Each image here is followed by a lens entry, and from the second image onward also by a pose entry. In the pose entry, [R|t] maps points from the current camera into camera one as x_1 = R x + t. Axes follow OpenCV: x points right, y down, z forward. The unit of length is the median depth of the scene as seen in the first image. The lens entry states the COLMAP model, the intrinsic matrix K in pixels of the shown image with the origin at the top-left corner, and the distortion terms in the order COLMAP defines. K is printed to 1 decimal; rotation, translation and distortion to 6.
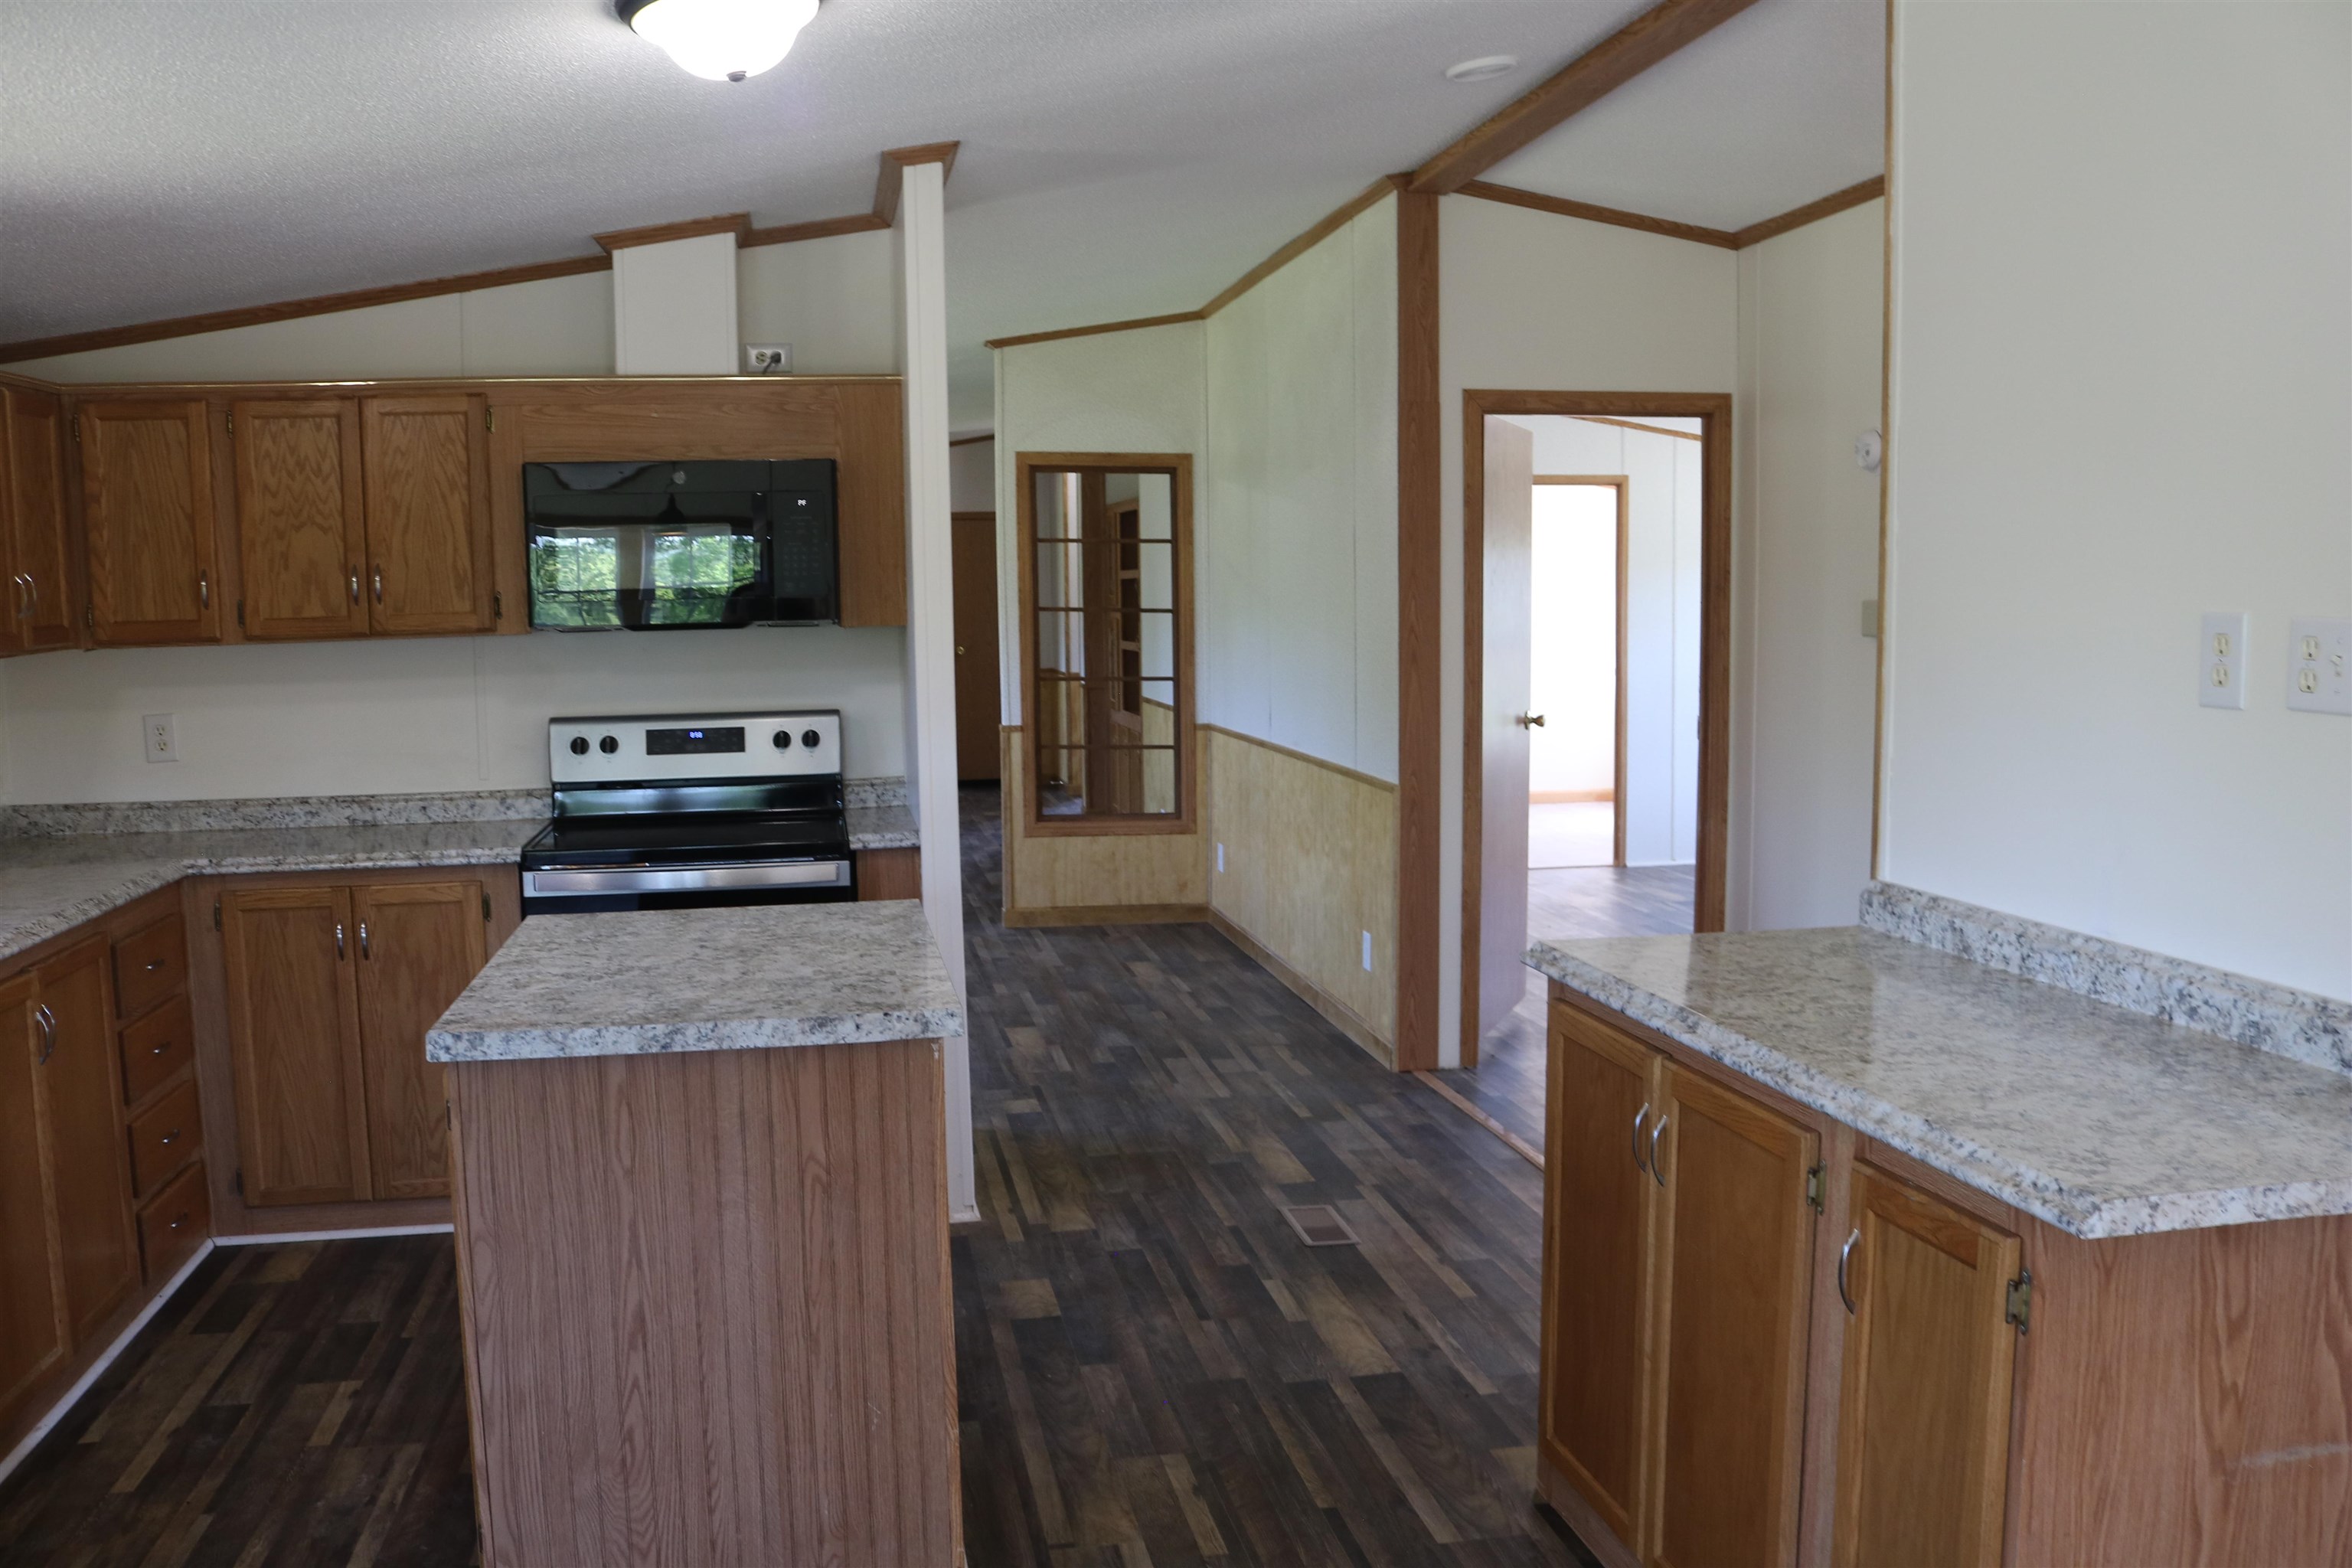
lens RADIAL K [[1937.9, 0, 1172.1], [0, 1937.9, 806.5], [0, 0, 1]] dist [-0.161479, 0.132542]
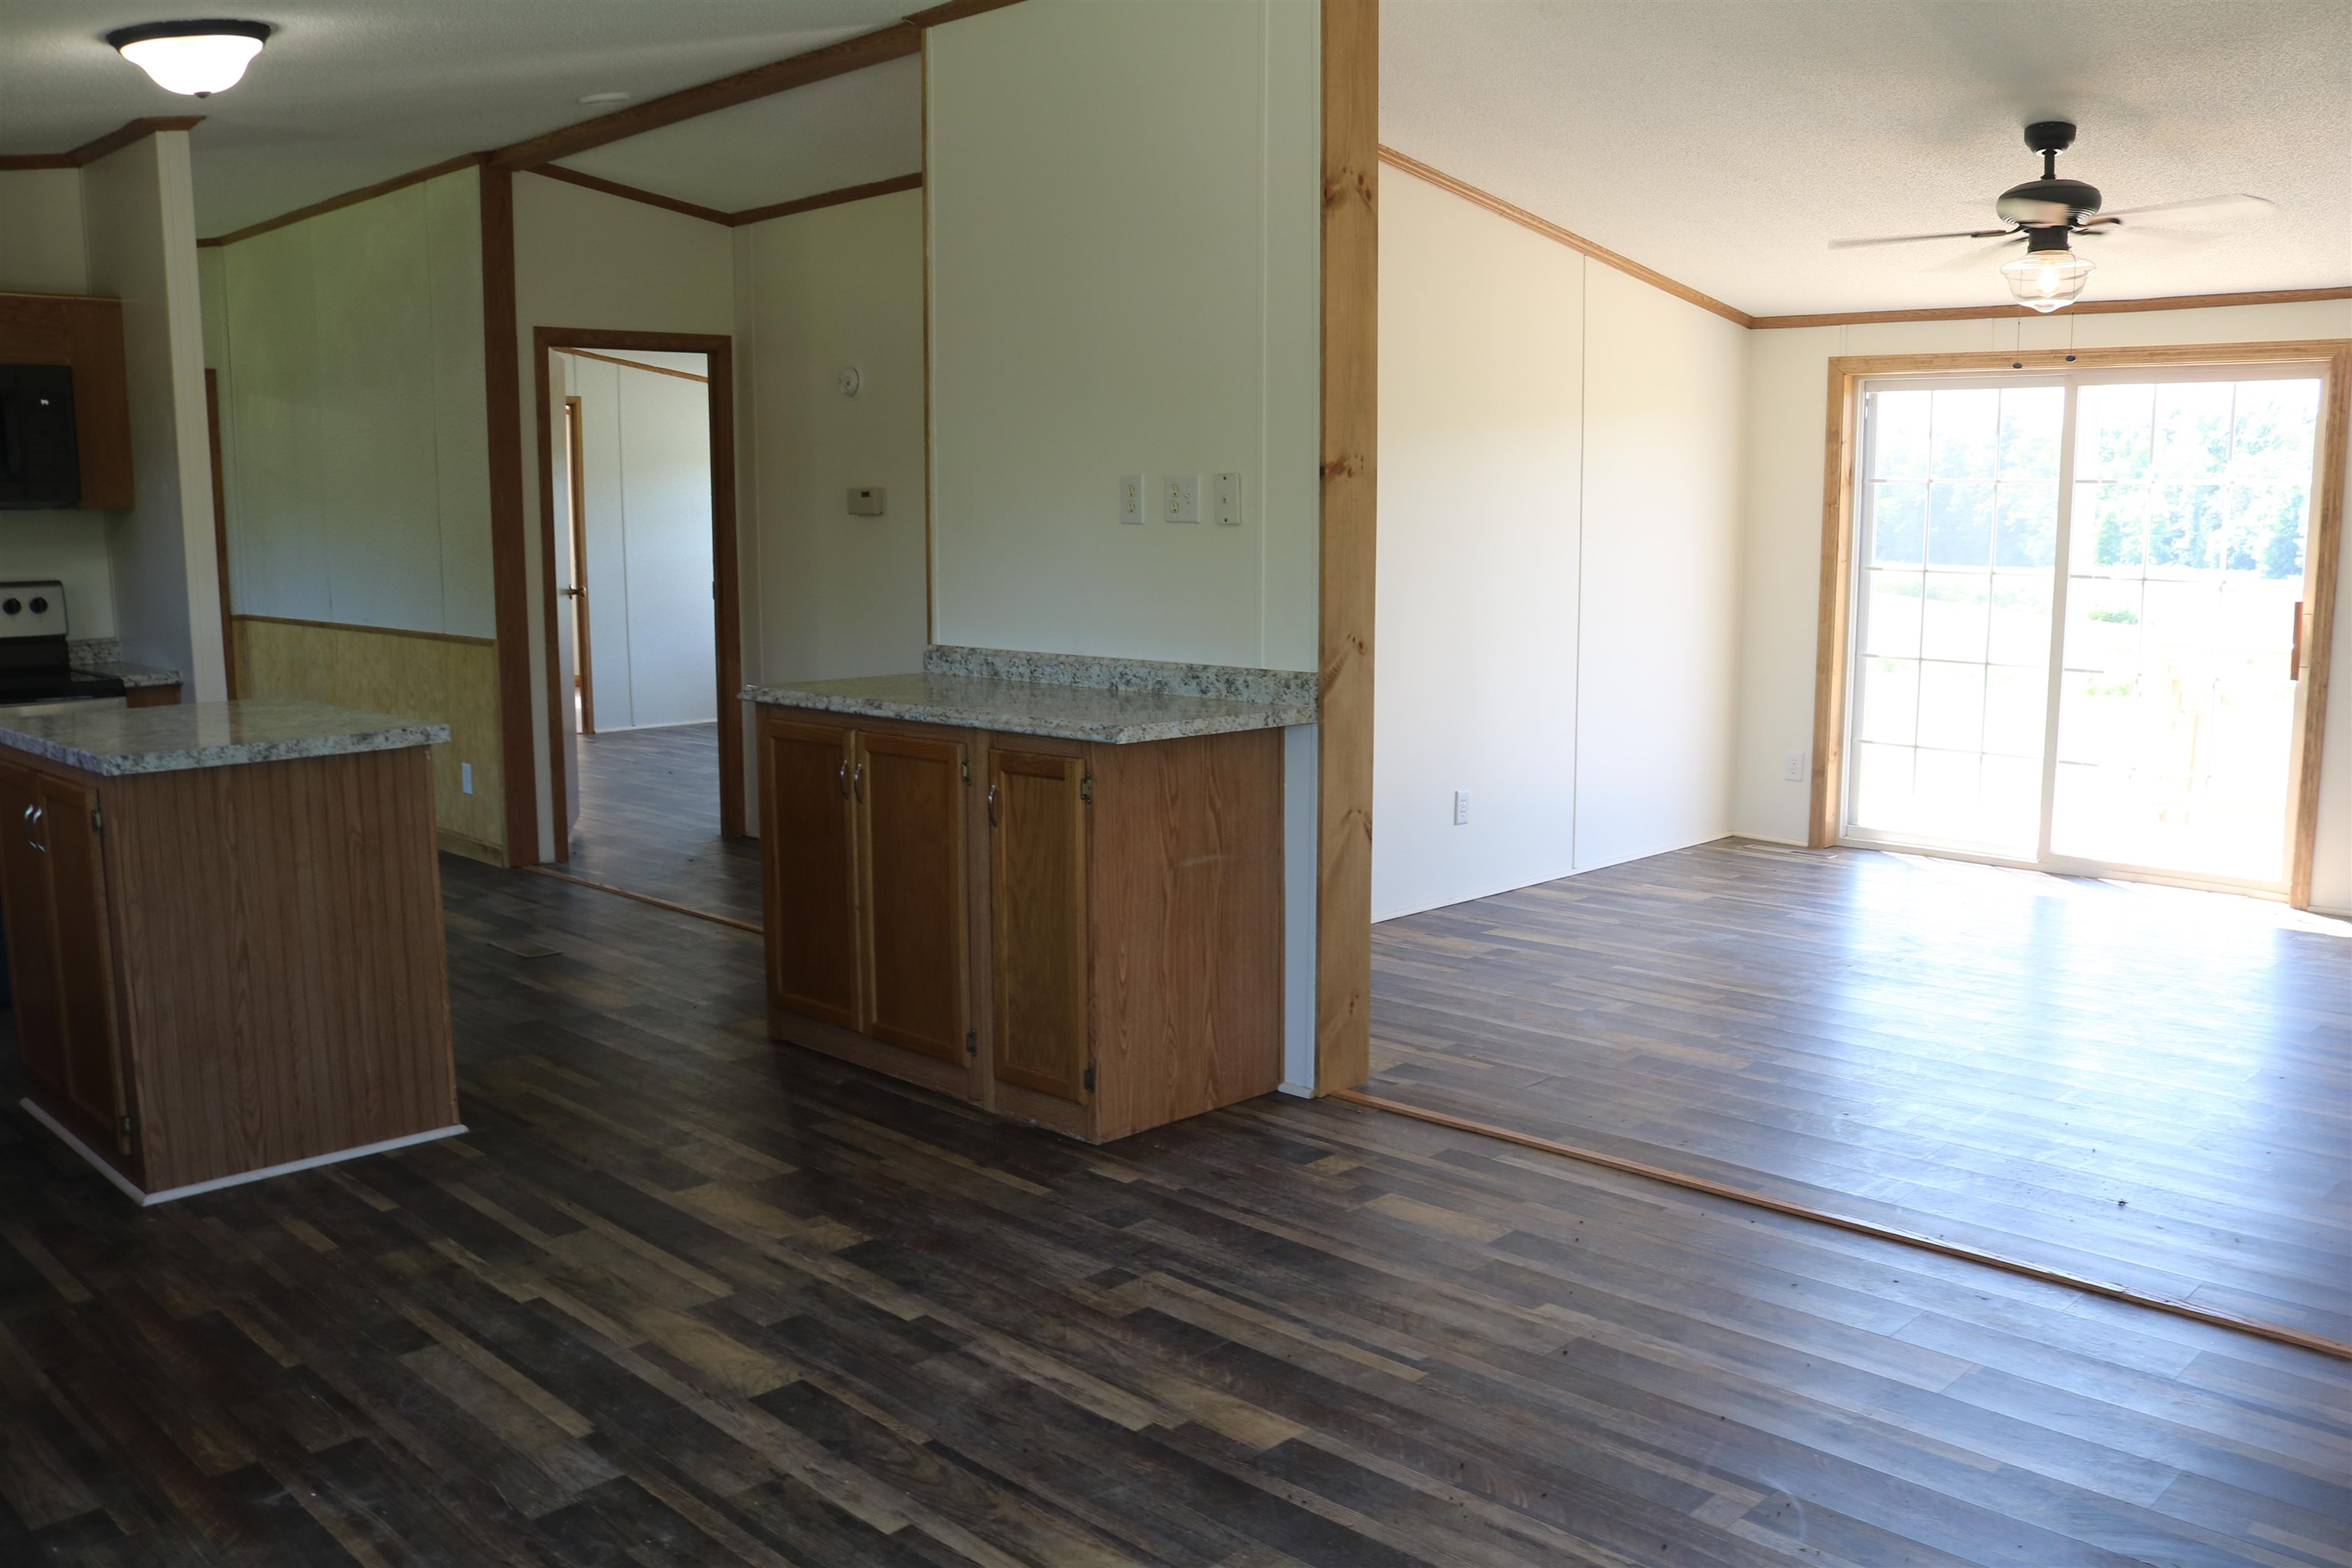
lens RADIAL K [[1937.9, 0, 1170.1], [0, 1937.9, 803.3], [0, 0, 1]] dist [-0.161479, 0.132542]
pose [[0.826862, -0.075599, 0.557300, -0.425800], [0.054505, 0.997032, 0.054381, 0.101137], [-0.559757, -0.014590, 0.828528, -0.536745]]
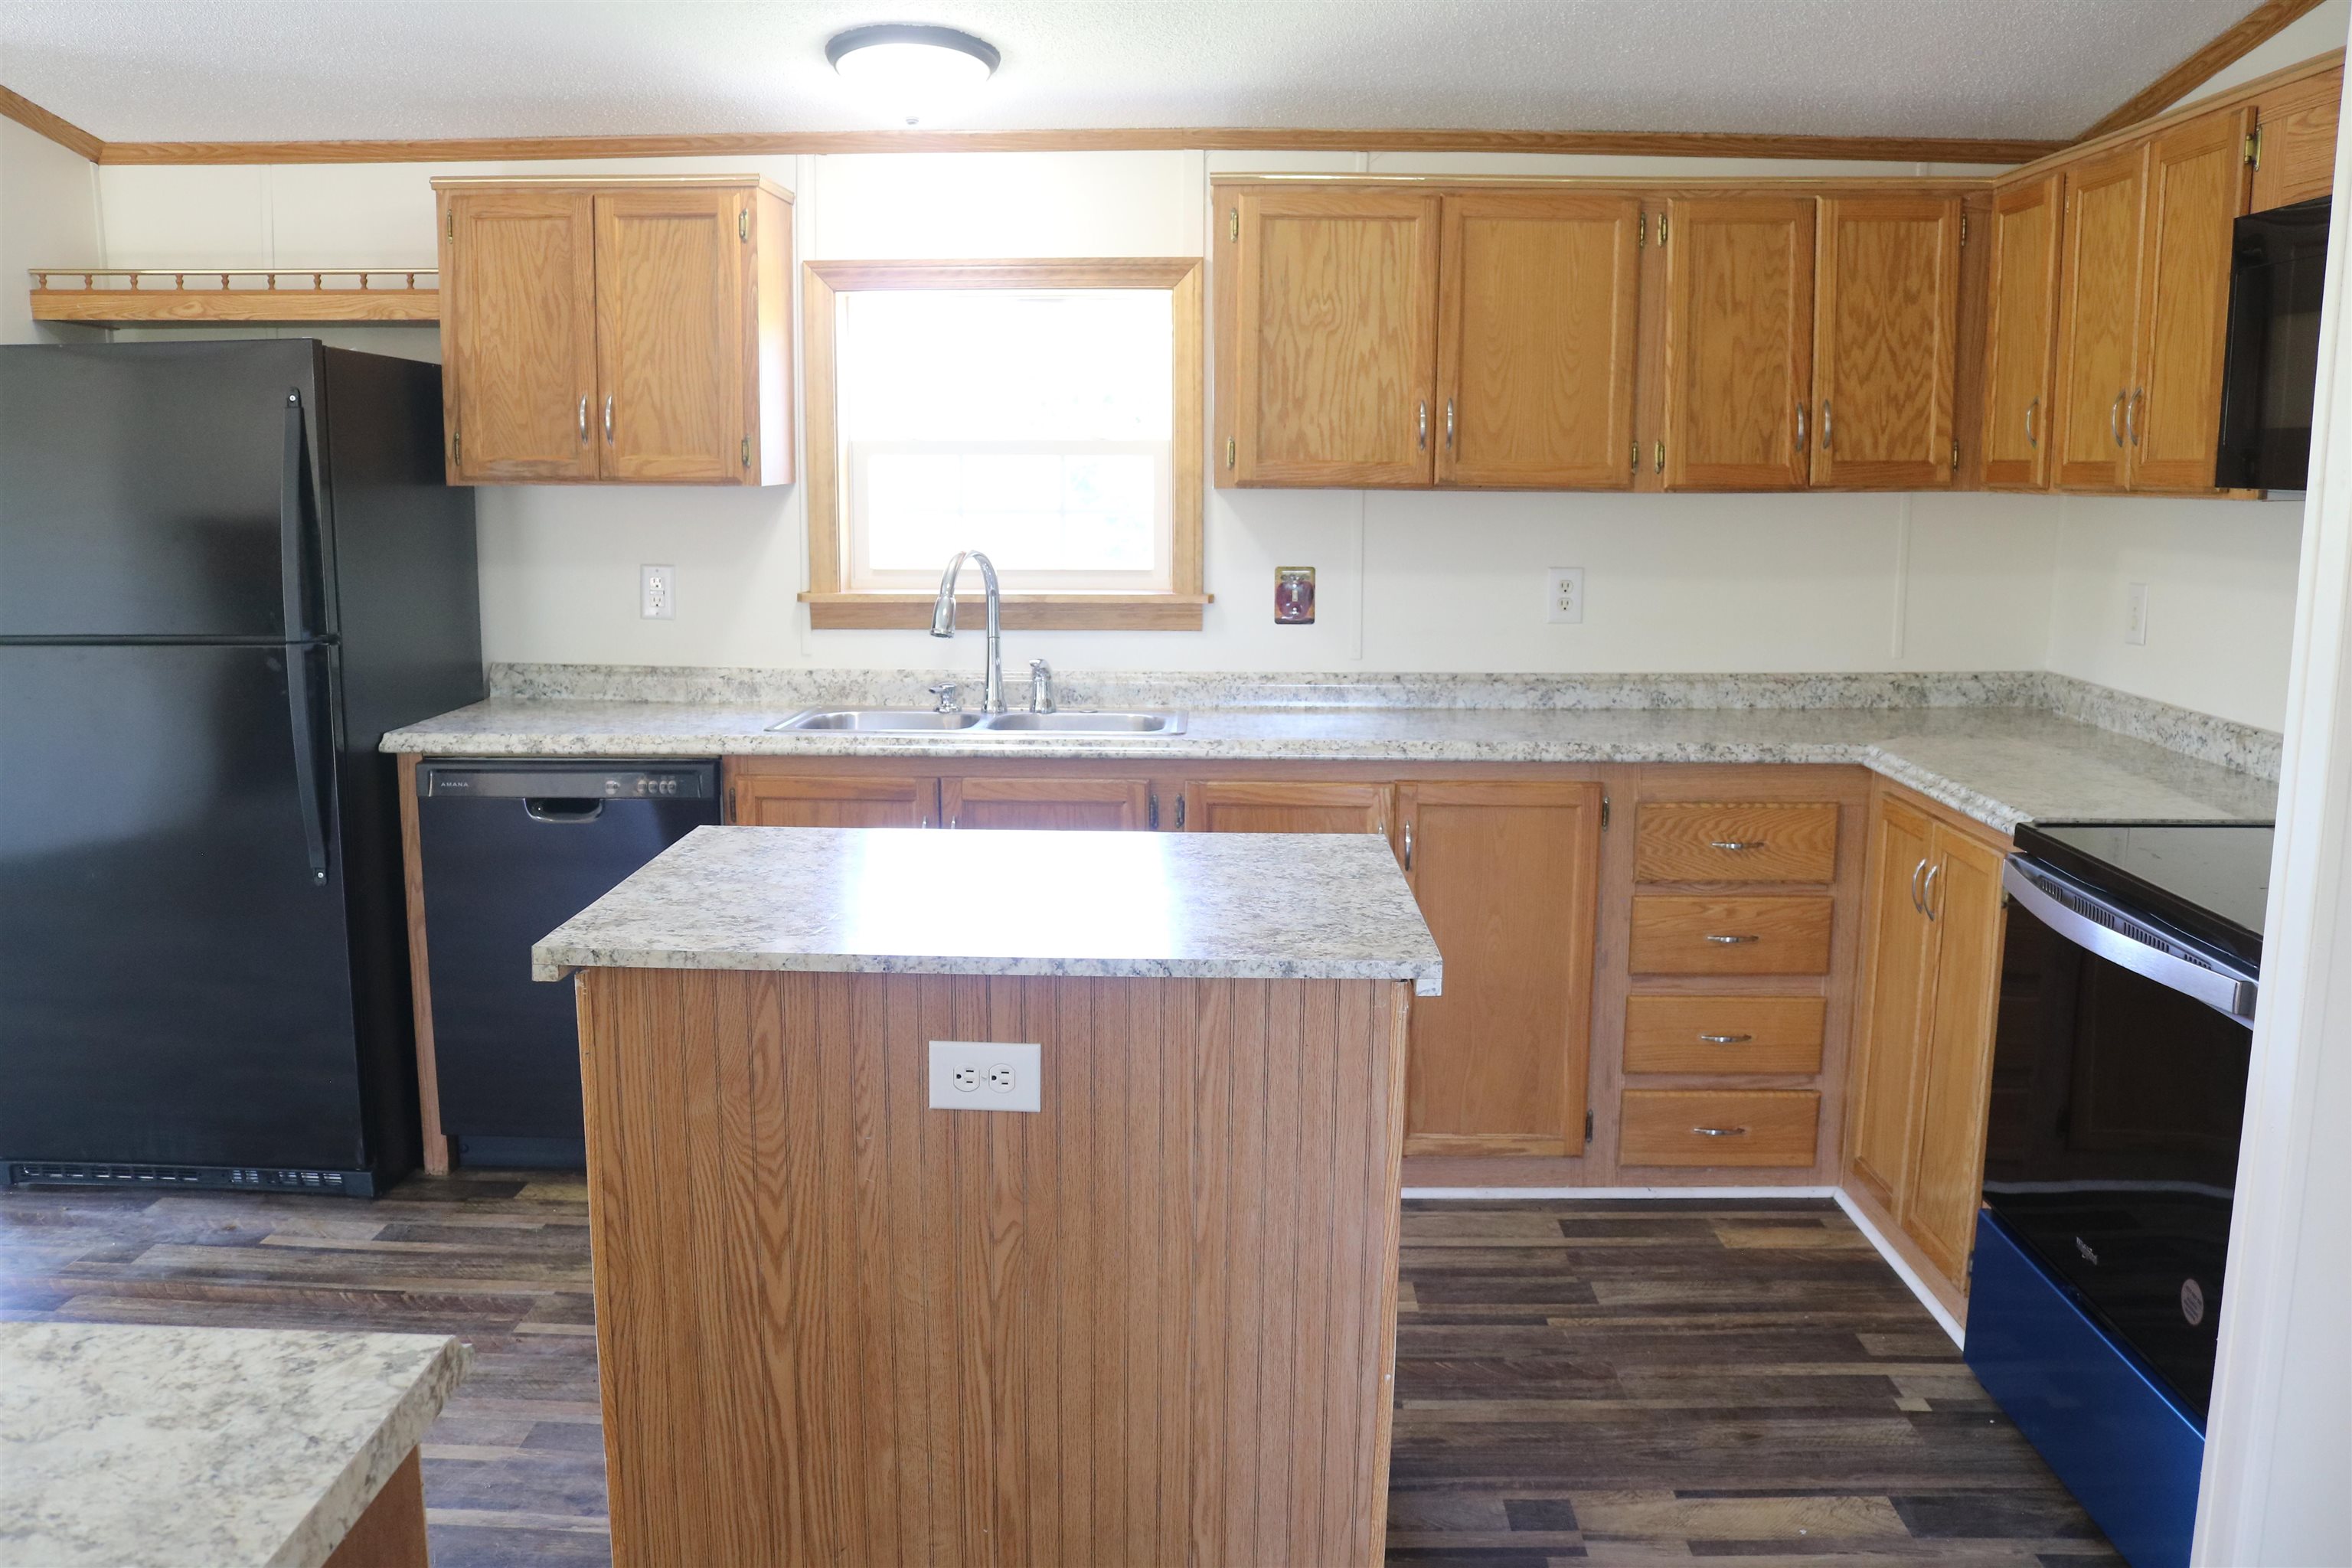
lens RADIAL K [[1937.9, 0, 1157.2], [0, 1937.9, 794.5], [0, 0, 1]] dist [-0.161479, 0.132542]
pose [[-0.213196, 0.181194, -0.960060, 0.505842], [-0.109422, 0.972042, 0.207754, -0.129554], [0.970863, 0.149344, -0.187409, 1.205156]]
